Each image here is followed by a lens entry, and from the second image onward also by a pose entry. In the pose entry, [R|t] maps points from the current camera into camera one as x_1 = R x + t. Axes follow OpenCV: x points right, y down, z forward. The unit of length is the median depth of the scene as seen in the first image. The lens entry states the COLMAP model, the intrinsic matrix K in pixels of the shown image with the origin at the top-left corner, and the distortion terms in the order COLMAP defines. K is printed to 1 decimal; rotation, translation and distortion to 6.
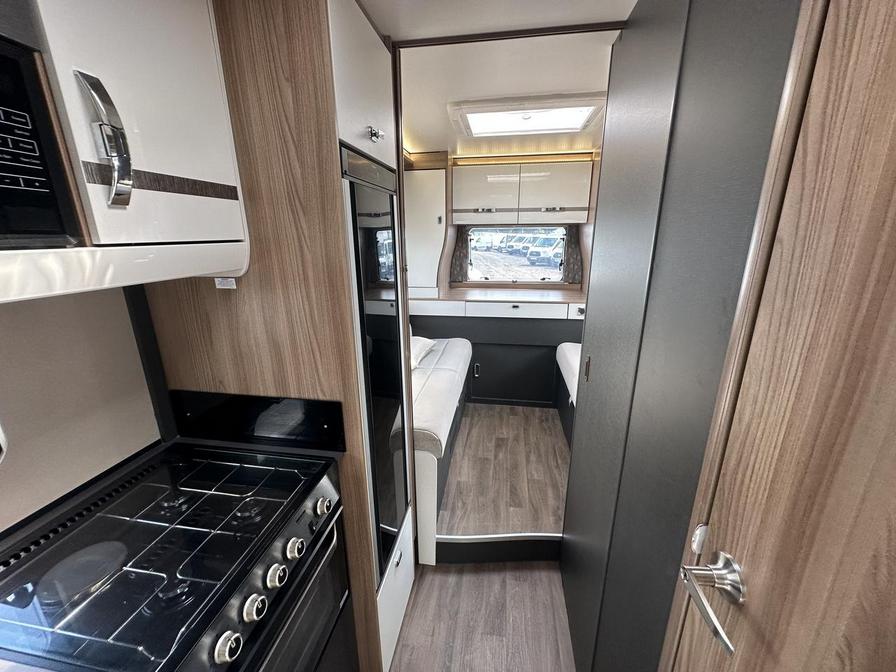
lens RADIAL K [[358.8, 0, 447.6], [0, 358.8, 338.7], [0, 0, 1]] dist [-0.001515, -0.000262]
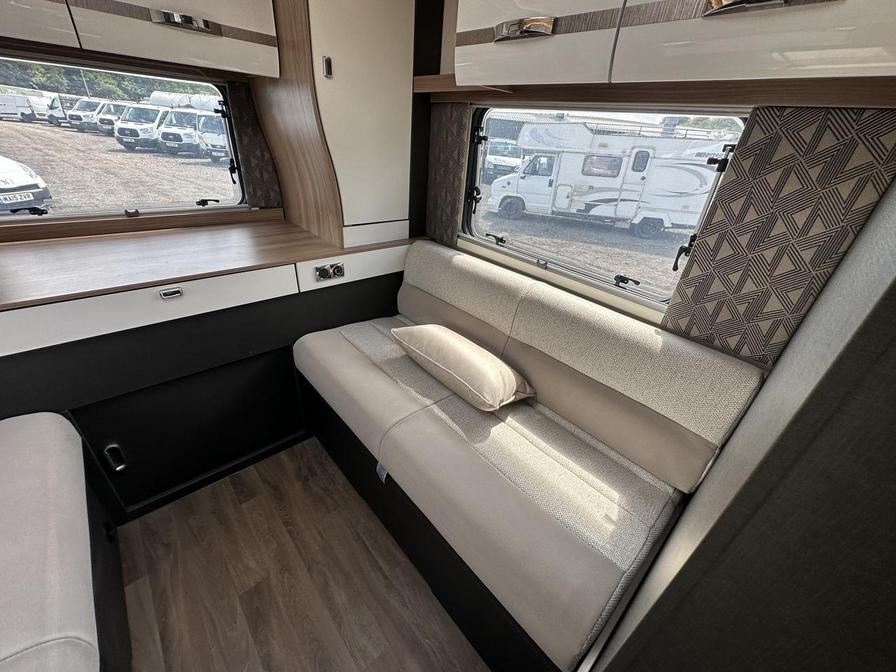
lens RADIAL K [[358.8, 0, 447.6], [0, 358.8, 338.7], [0, 0, 1]] dist [-0.001515, -0.000262]
pose [[0.624482, -0.341290, 0.702526, 0.072833], [0.135077, 0.933116, 0.333240, -0.116709], [-0.769270, -0.113208, 0.628815, 0.437698]]
